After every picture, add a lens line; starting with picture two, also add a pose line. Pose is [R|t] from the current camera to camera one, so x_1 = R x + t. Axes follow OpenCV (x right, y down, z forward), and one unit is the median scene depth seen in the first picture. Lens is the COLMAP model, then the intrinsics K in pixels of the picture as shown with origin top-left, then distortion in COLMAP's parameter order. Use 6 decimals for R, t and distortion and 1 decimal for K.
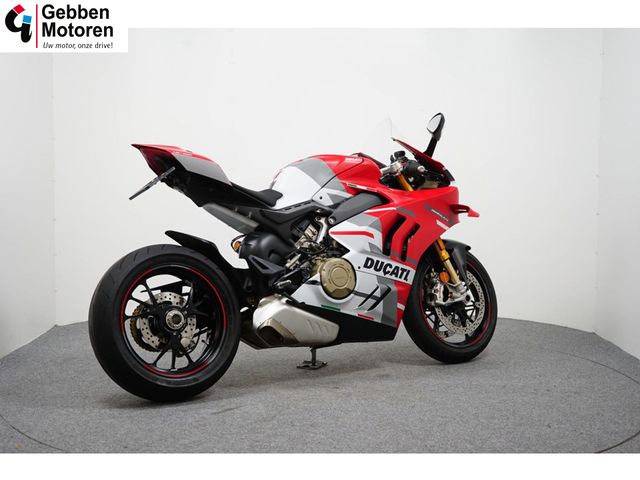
lens RADIAL K [[951.0, 0, 320.0], [0, 951.0, 240.0], [0, 0, 1]] dist [-0.025321, -0.021185]
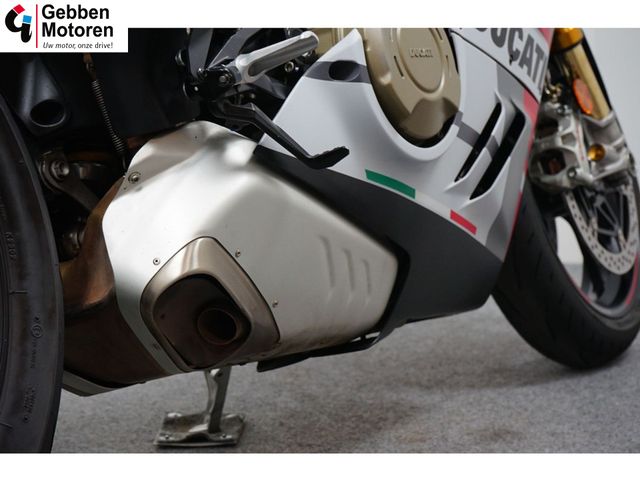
lens RADIAL K [[1321.3, 0, 320.0], [0, 1321.3, 240.0], [0, 0, 1]] dist [0.014606, 0.133800]
pose [[0.909330, -0.074613, 0.409331, -0.142515], [0.067177, 0.997210, 0.032538, 0.074246], [-0.410617, -0.002090, 0.911805, 0.715343]]
